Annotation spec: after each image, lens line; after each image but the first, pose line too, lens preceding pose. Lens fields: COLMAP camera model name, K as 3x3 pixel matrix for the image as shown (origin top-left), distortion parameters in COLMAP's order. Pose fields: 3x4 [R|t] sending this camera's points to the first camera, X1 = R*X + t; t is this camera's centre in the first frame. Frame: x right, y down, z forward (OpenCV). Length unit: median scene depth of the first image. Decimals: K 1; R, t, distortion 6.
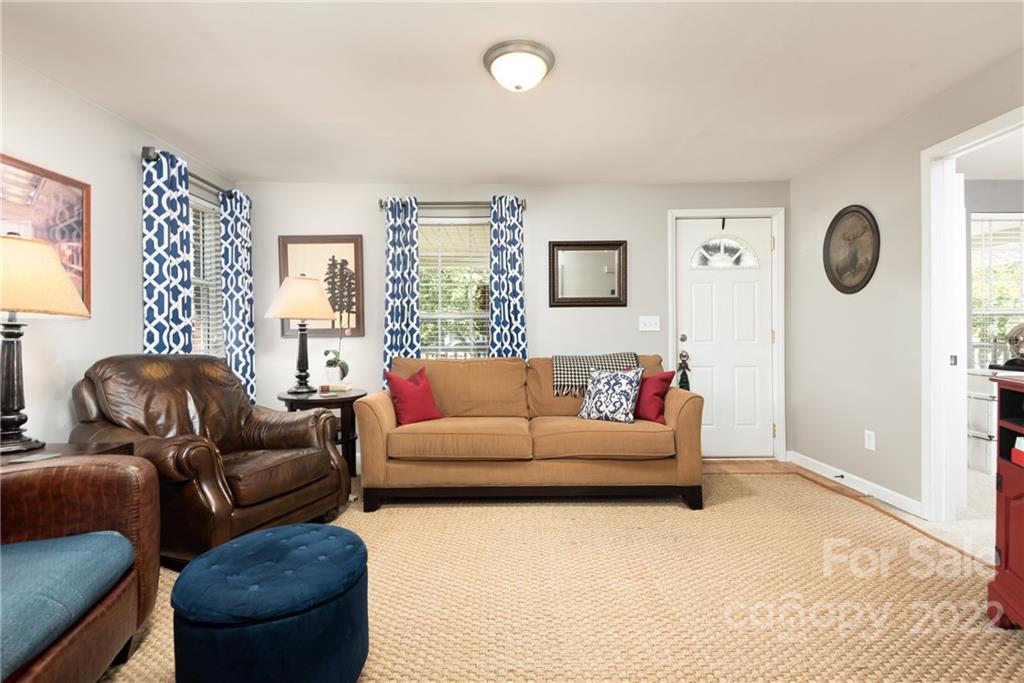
lens RADIAL K [[476.7, 0, 512.0], [0, 476.7, 341.5], [0, 0, 1]] dist [-0.002065, -0.000581]
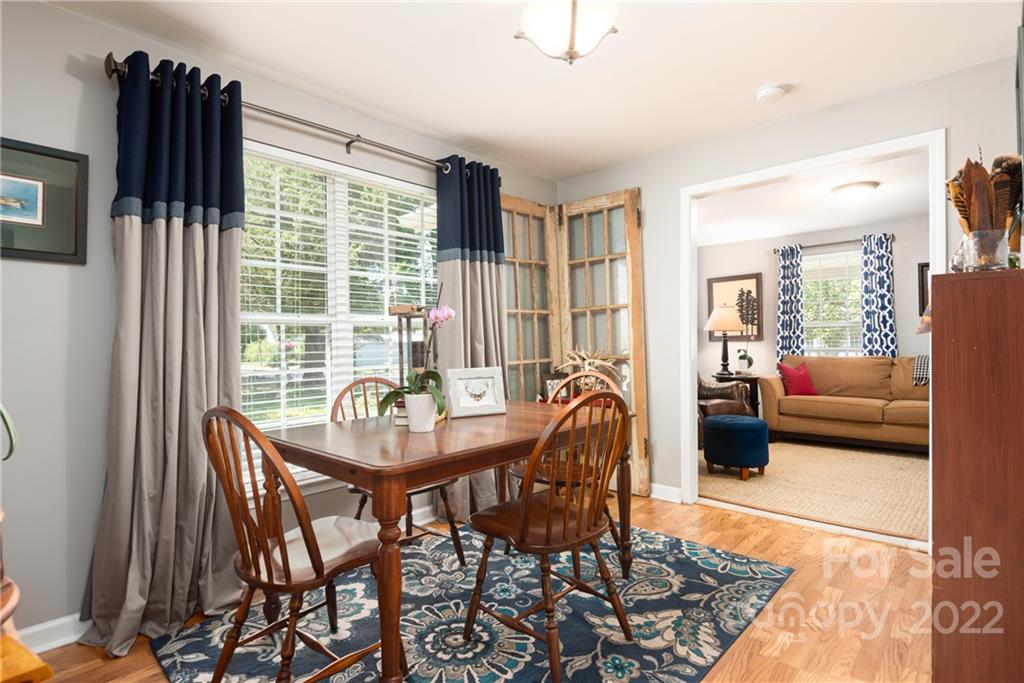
lens RADIAL K [[566.2, 0, 512.0], [0, 566.2, 341.5], [0, 0, 1]] dist [-0.004604, -0.000360]
pose [[0.762020, -0.001565, -0.647551, 0.240847], [-0.000712, 0.999994, -0.003254, -0.001316], [0.647553, 0.002941, 0.762015, -0.868141]]
